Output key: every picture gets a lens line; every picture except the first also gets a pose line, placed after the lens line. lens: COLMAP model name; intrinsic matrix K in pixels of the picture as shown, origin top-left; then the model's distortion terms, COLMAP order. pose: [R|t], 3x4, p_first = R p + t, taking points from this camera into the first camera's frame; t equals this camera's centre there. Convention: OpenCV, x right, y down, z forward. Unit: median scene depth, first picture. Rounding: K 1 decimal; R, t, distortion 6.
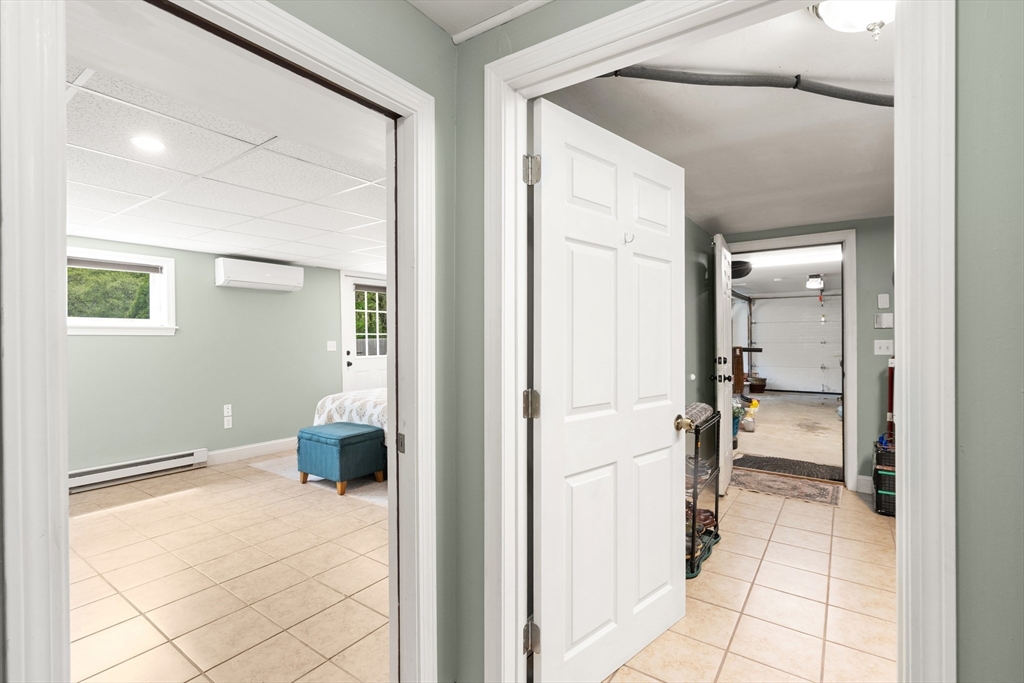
lens RADIAL K [[473.4, 0, 510.0], [0, 473.4, 343.8], [0, 0, 1]] dist [-0.001463, 0.003497]
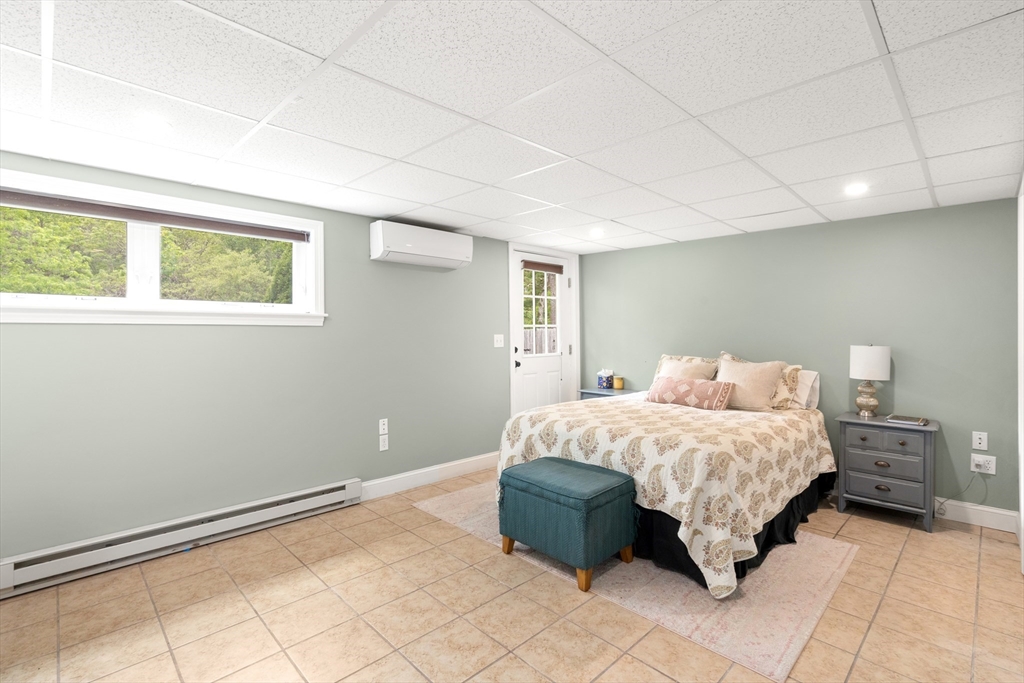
lens RADIAL K [[473.4, 0, 514.5], [0, 473.4, 339.8], [0, 0, 1]] dist [-0.001463, 0.003497]
pose [[0.984683, 0.009974, -0.174069, -0.281589], [-0.008814, 0.999933, 0.007438, -0.004202], [0.174132, -0.005790, 0.984705, 0.320460]]
